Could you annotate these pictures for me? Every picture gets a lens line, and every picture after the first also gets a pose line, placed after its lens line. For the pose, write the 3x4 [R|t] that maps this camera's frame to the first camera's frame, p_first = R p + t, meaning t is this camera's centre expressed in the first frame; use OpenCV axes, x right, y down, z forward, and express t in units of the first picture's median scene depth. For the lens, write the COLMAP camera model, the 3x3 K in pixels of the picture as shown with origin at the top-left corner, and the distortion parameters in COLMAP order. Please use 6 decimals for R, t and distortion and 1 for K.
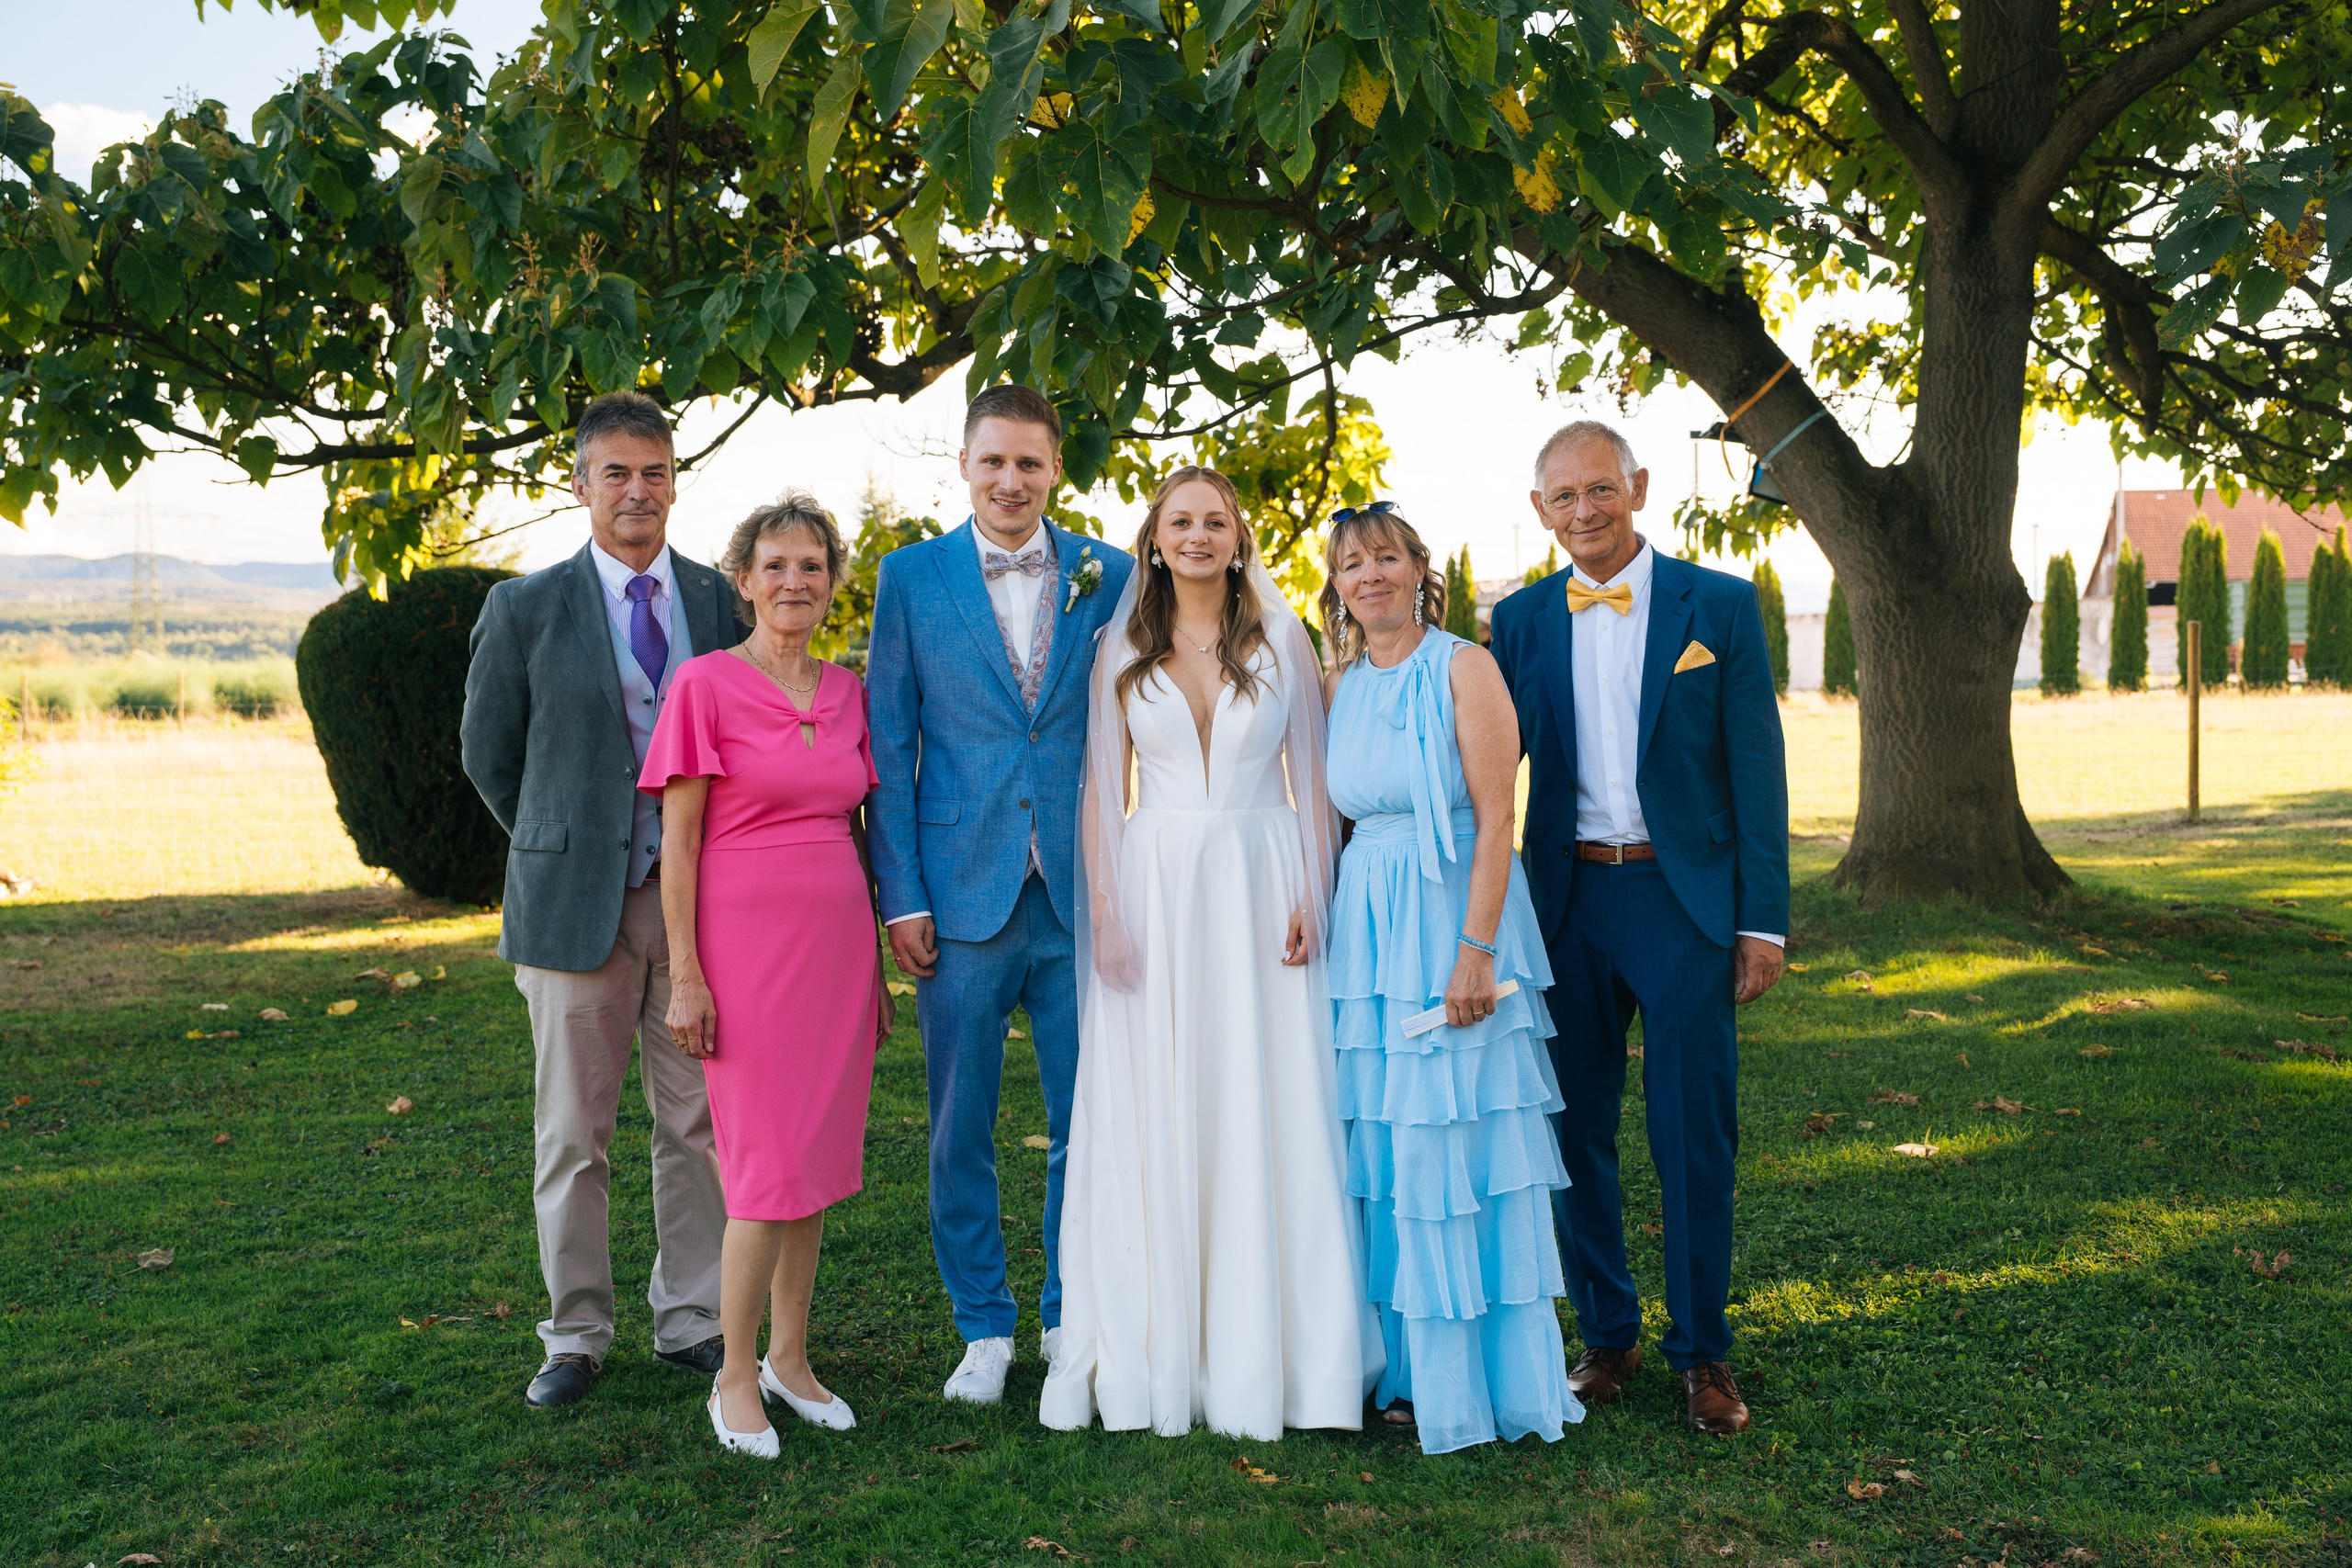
lens RADIAL K [[2546.2, 0, 1185.0], [0, 2546.2, 785.7], [0, 0, 1]] dist [0.039622, 0.062054]
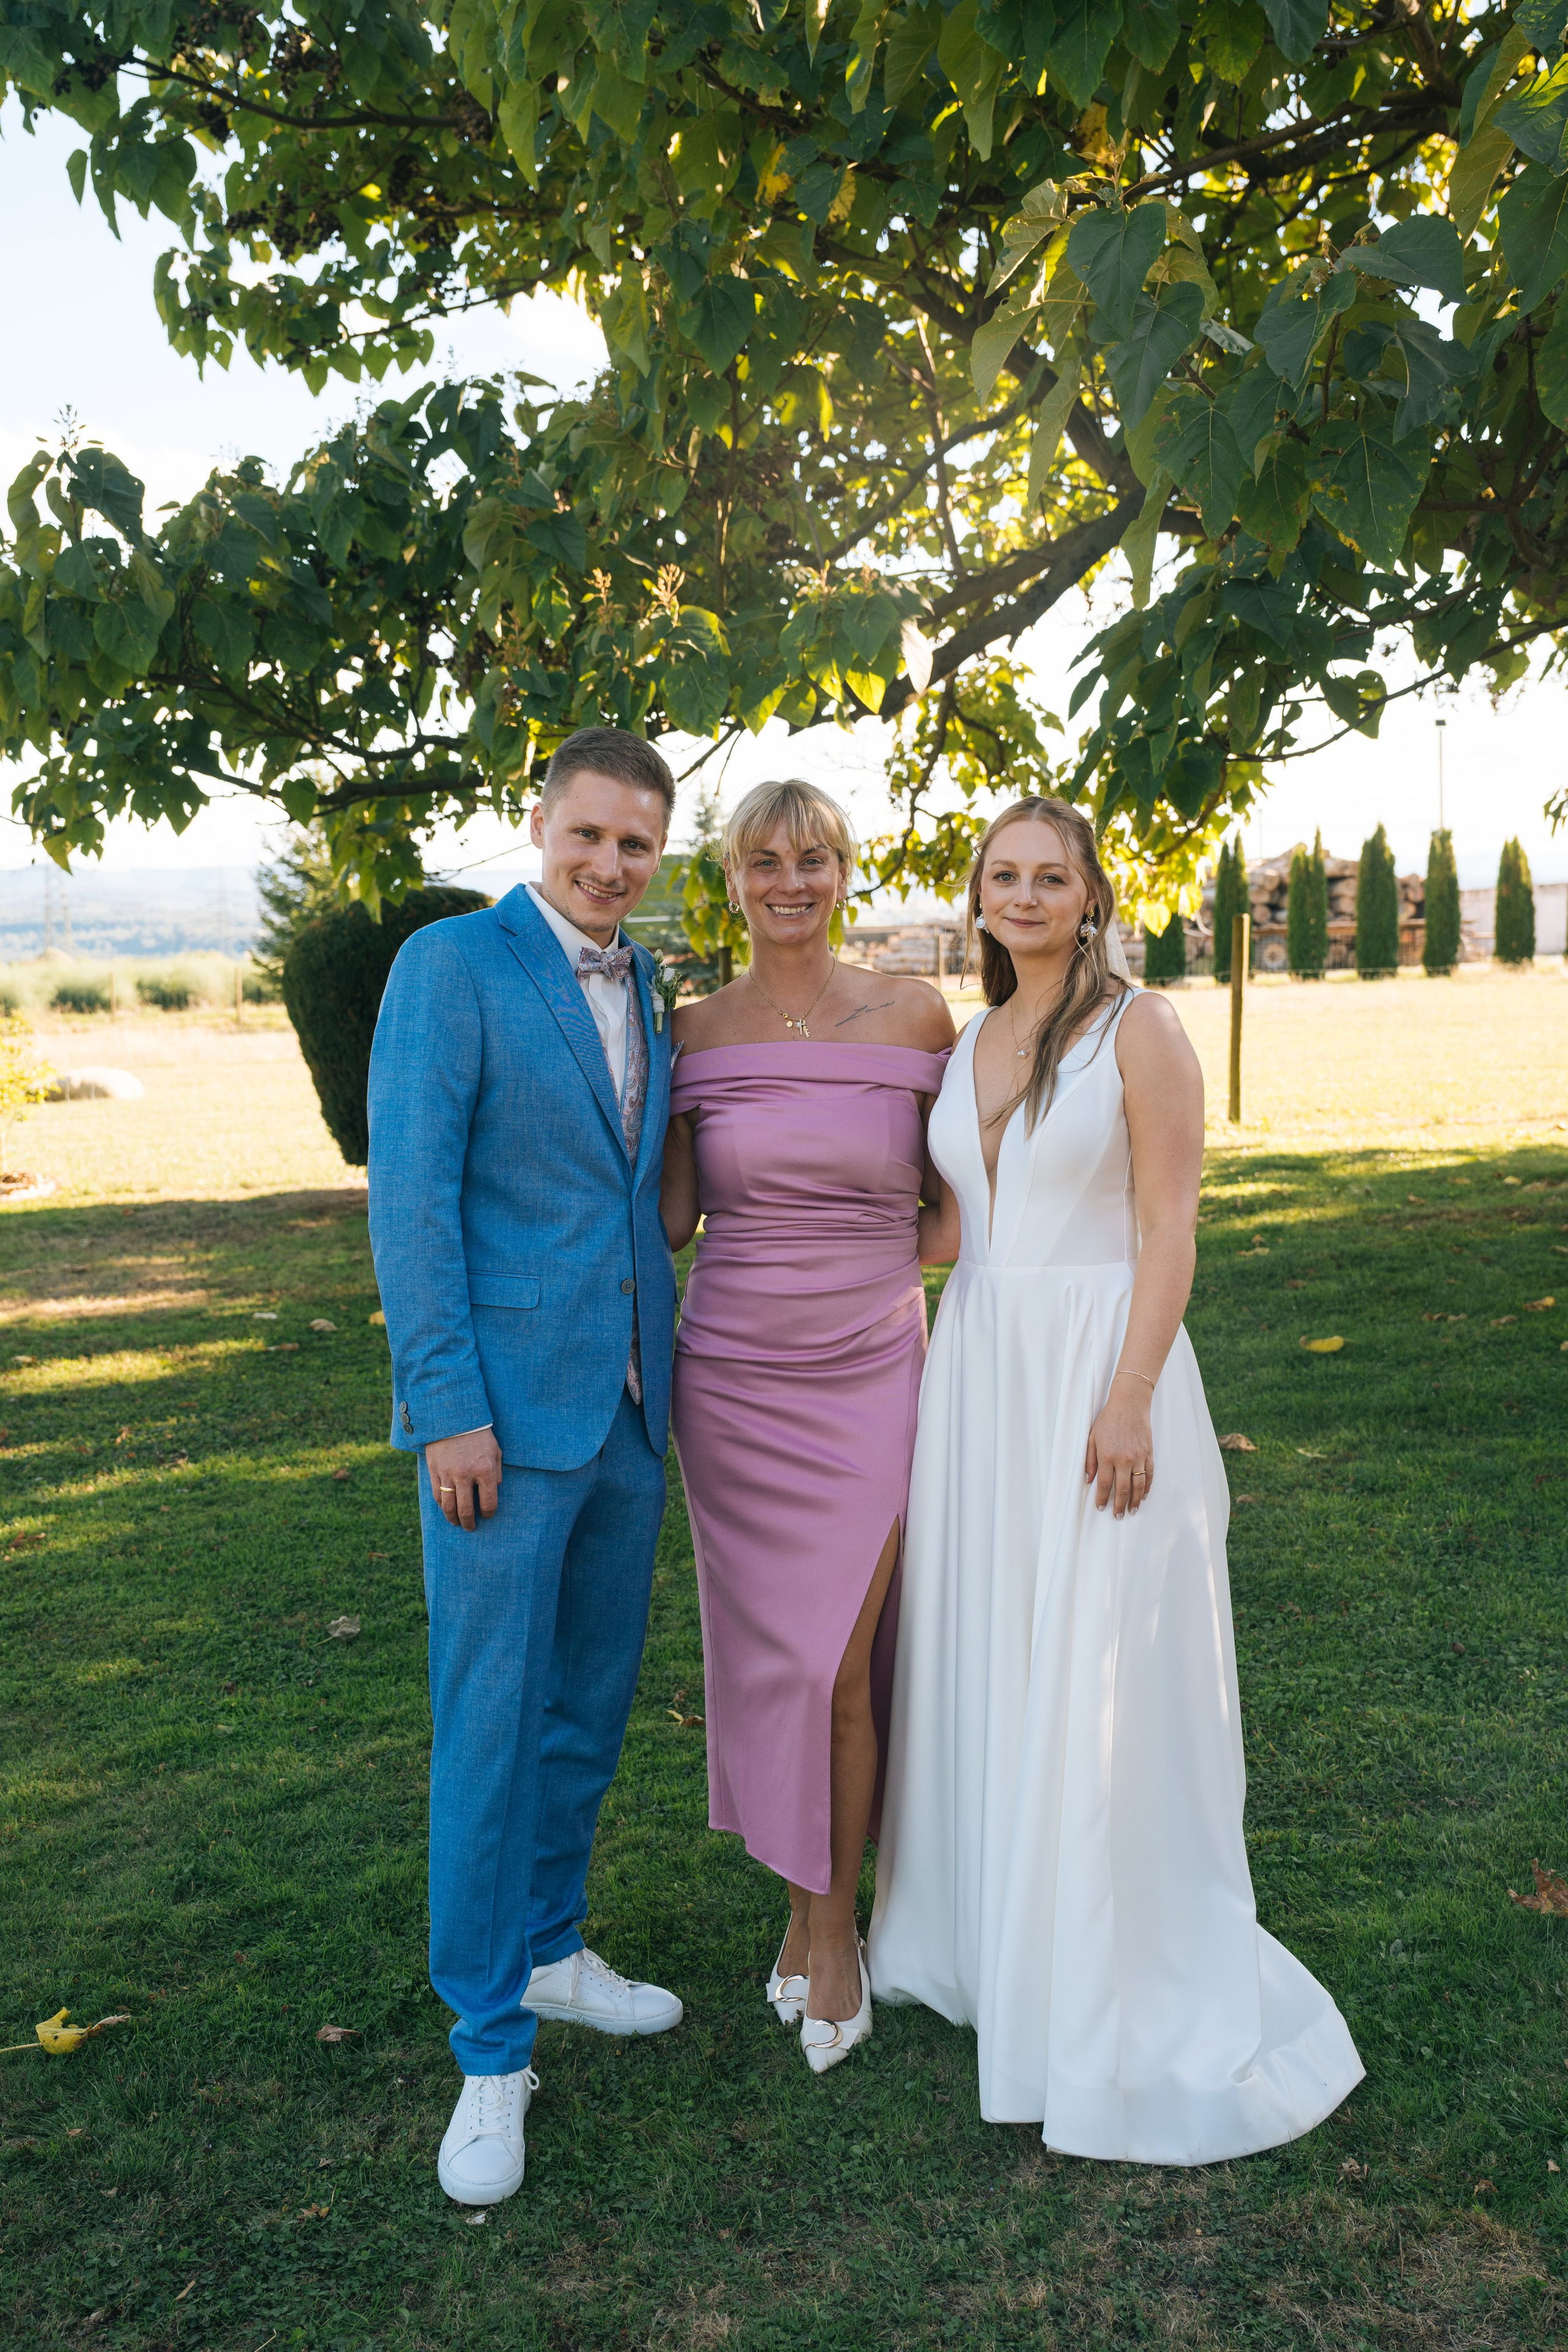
lens RADIAL K [[2222.2, 0, 788.4], [0, 2222.2, 1186.1], [0, 0, 1]] dist [-0.019241, 0.092697]
pose [[0.997532, -0.015969, -0.068366, -0.082061], [0.020265, 0.997832, 0.062615, -0.018464], [0.067218, -0.063846, 0.995693, 0.080782]]
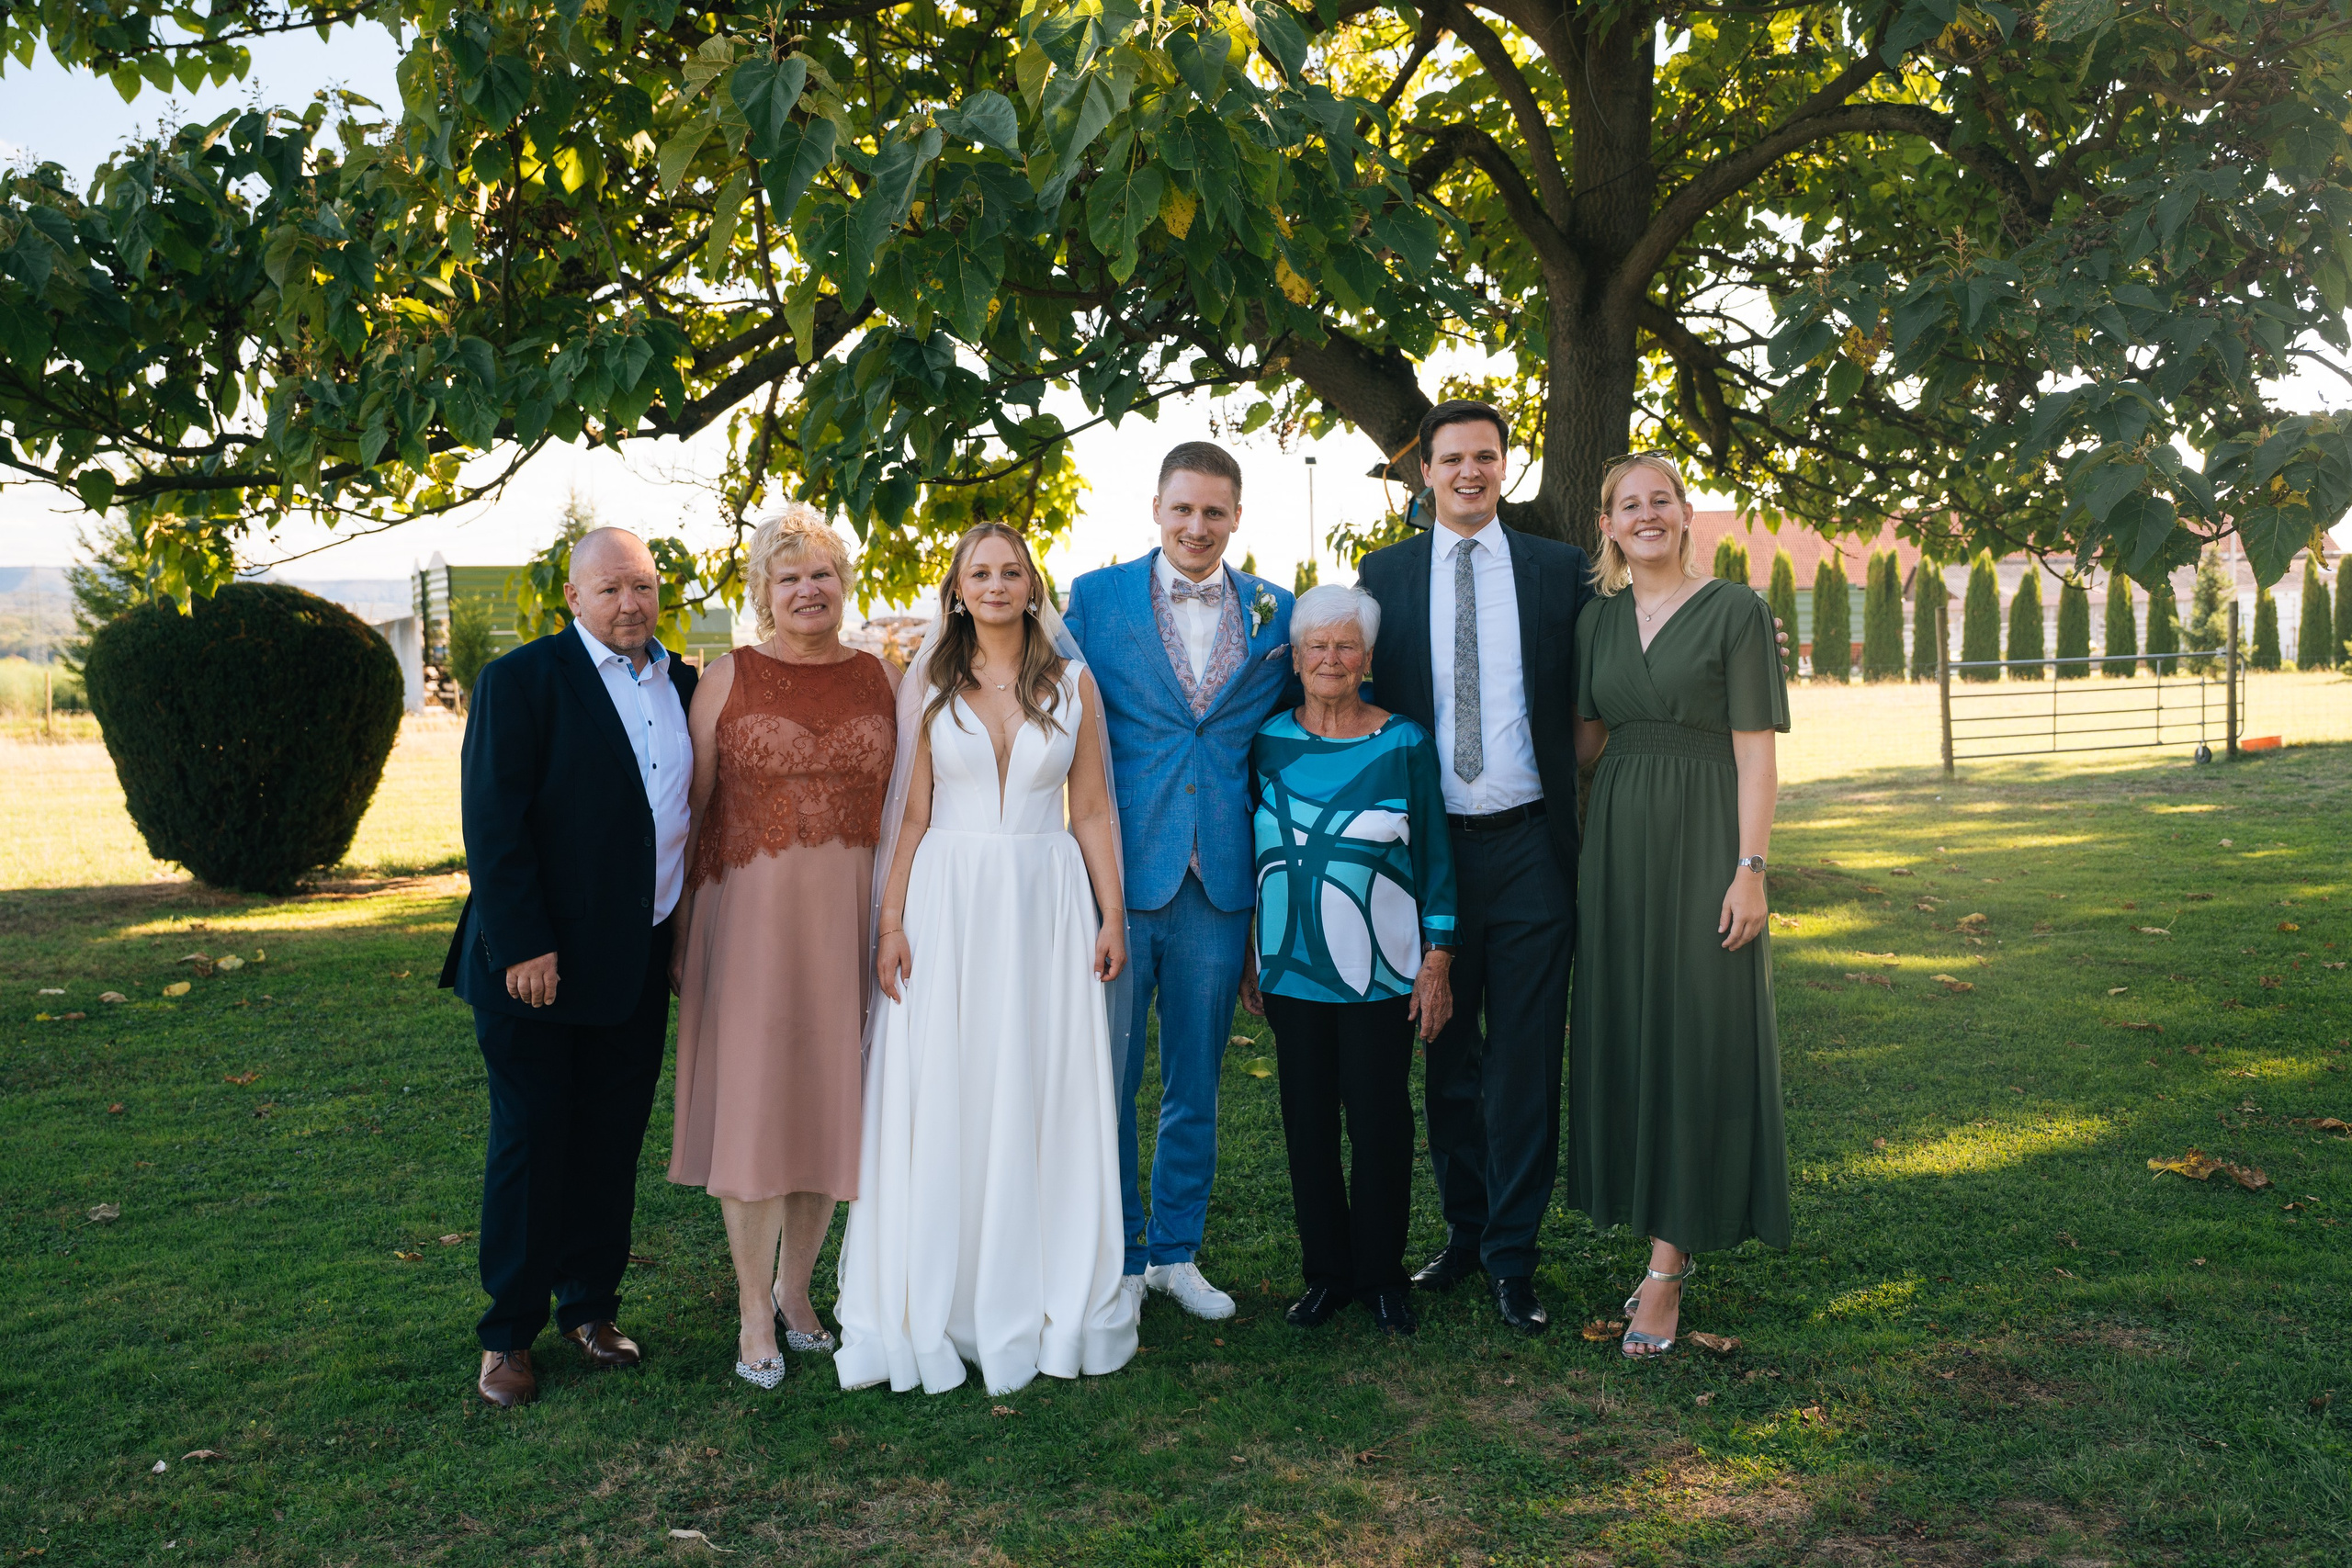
lens RADIAL K [[2291.6, 0, 1197.1], [0, 2291.6, 796.5], [0, 0, 1]] dist [-0.021467, 0.124657]
pose [[0.988288, -0.013338, 0.152017, -0.038090], [0.011584, 0.999856, 0.012414, -0.002786], [-0.152161, -0.010507, 0.988300, -0.033599]]
